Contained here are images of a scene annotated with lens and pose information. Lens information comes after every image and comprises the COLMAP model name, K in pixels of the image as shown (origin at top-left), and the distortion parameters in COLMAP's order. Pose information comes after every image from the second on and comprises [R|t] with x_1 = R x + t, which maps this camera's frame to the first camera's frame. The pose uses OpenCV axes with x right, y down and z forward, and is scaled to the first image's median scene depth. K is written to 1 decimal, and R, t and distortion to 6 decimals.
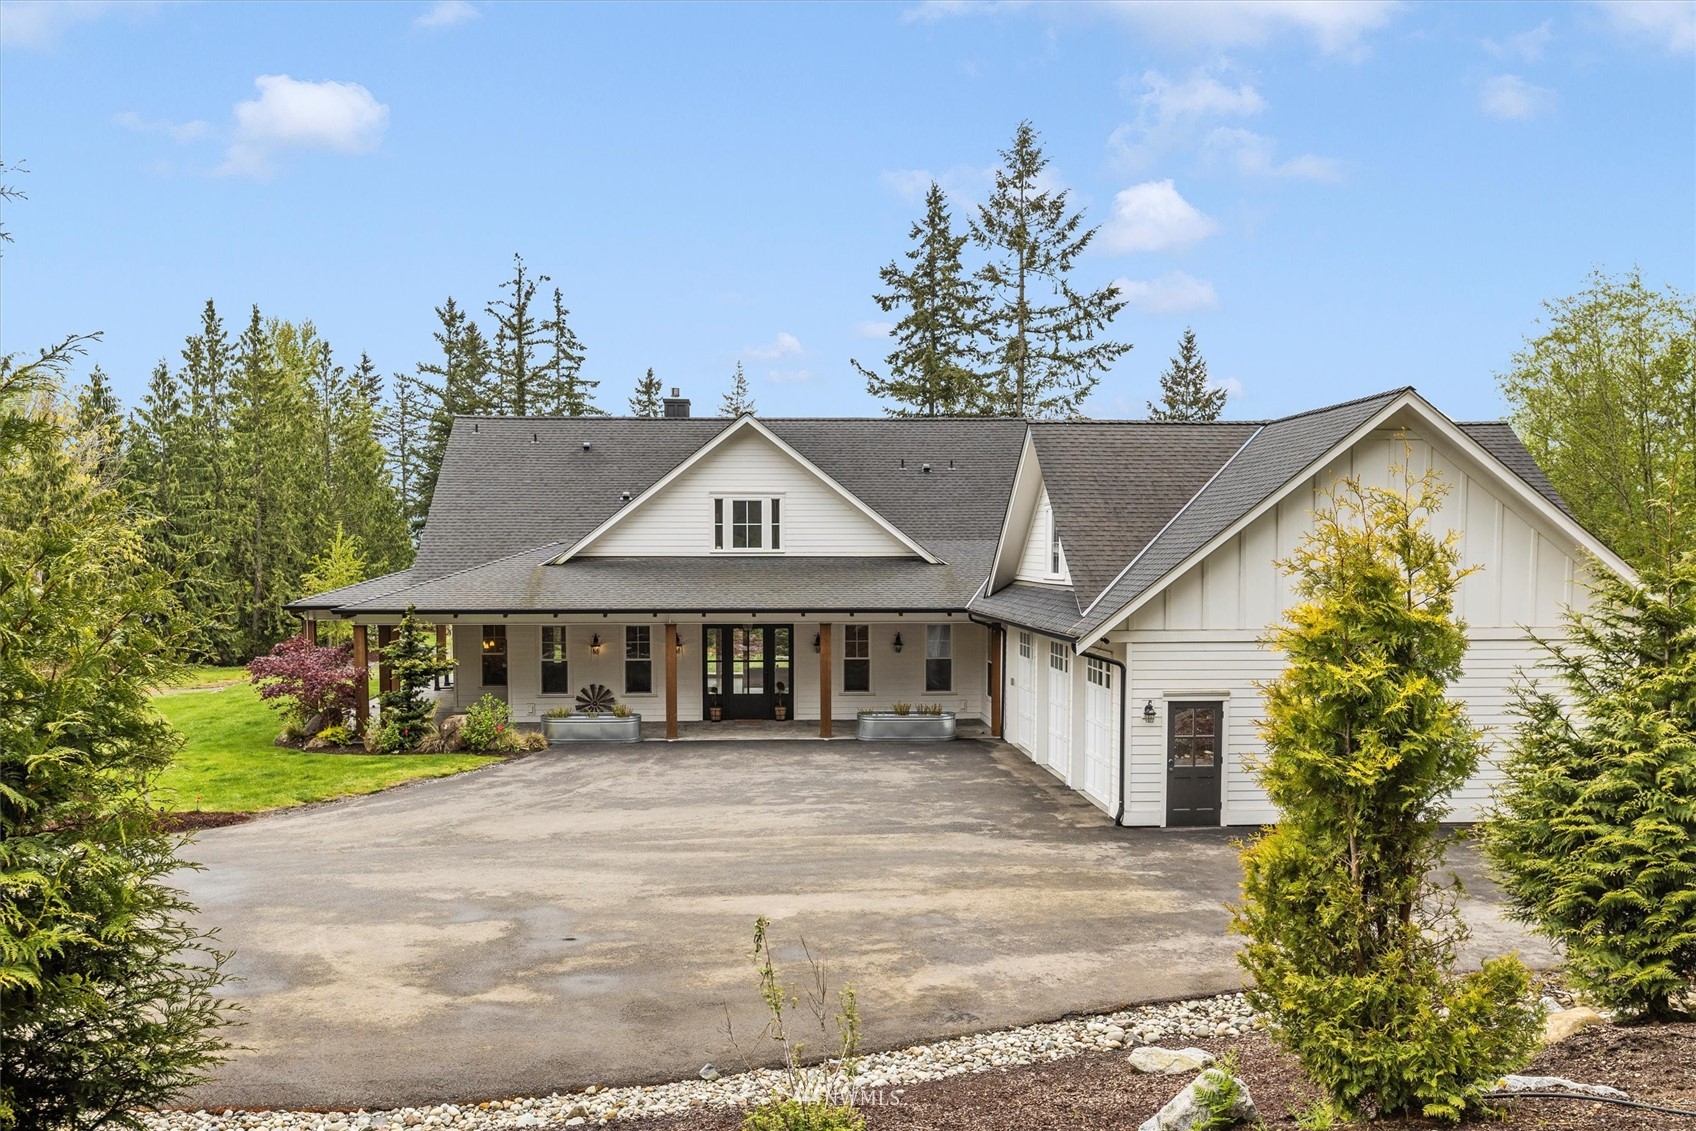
lens RADIAL K [[2004.5, 0, 848.5], [0, 2004.5, 555.2], [0, 0, 1]] dist [-0.025166, 0.000000]
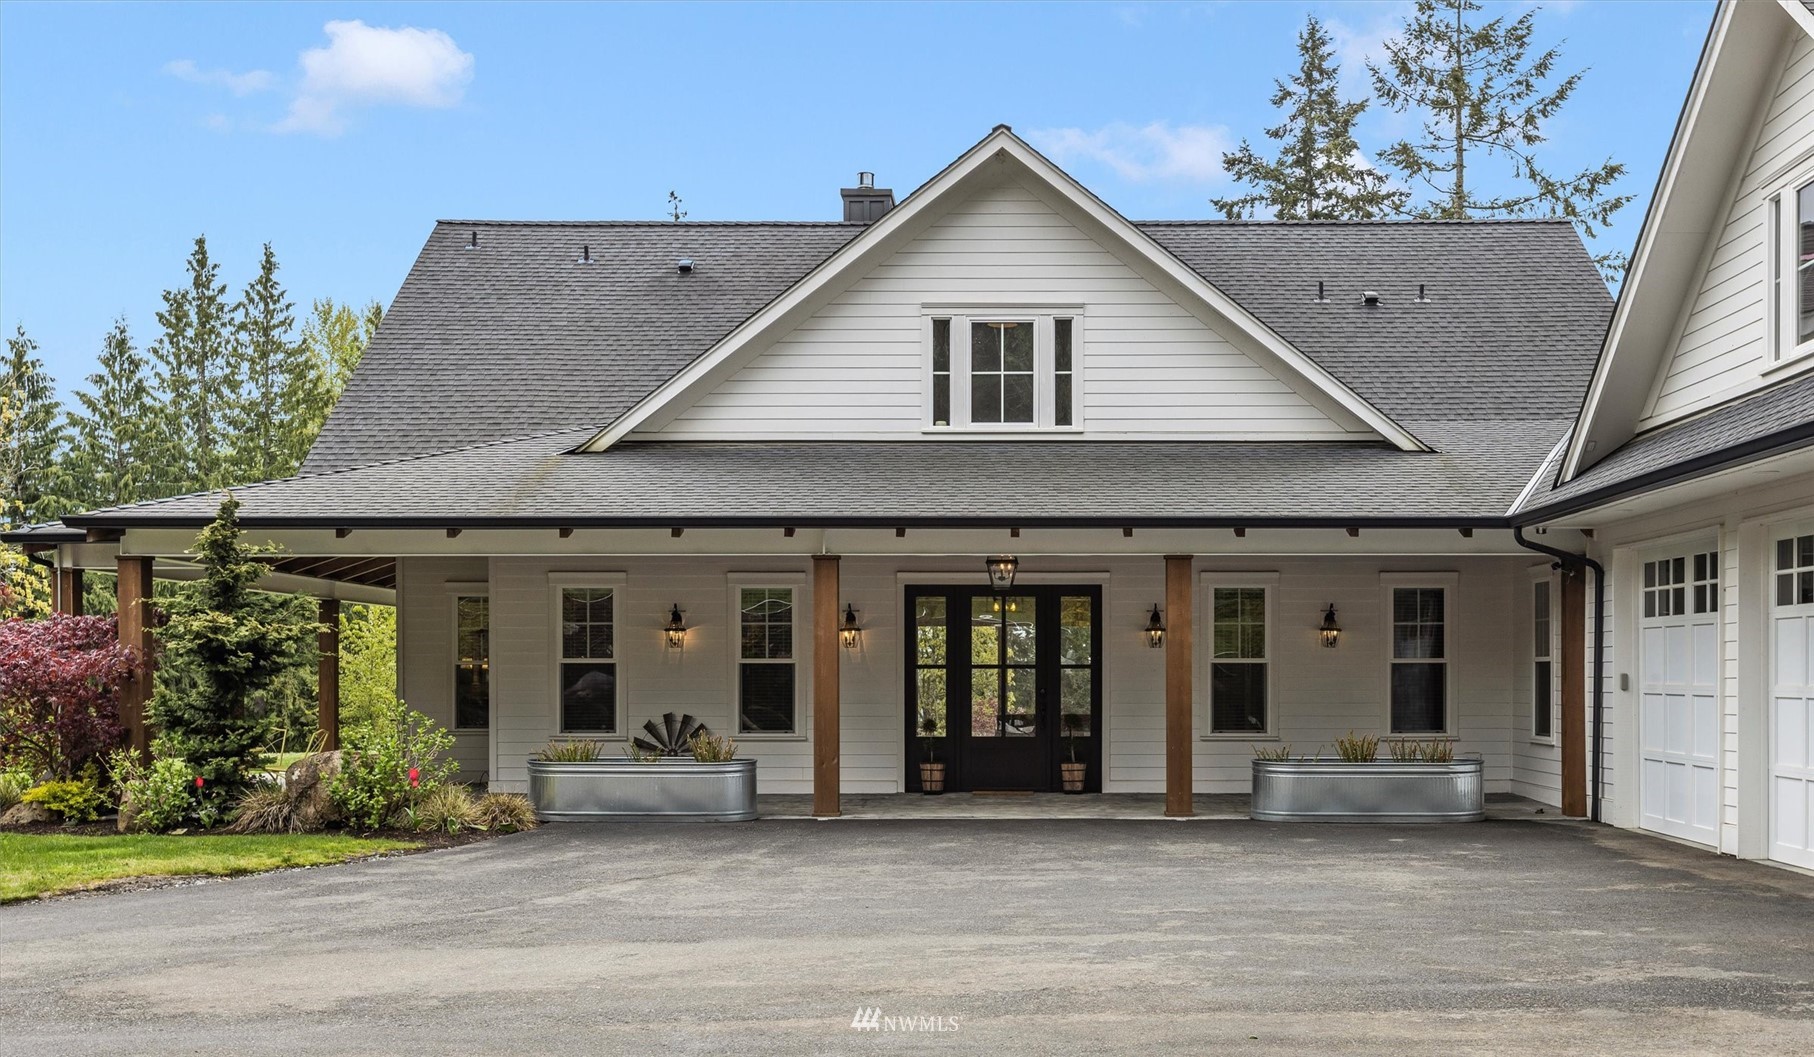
lens RADIAL K [[3105.6, 0, 902.9], [0, 3105.6, 537.2], [0, 0, 1]] dist [-0.009548, 0.000000]
pose [[0.996341, 0.001469, -0.085455, -0.011851], [-0.003927, 0.999583, -0.028608, 0.043290], [0.085377, 0.028839, 0.995931, 0.281159]]
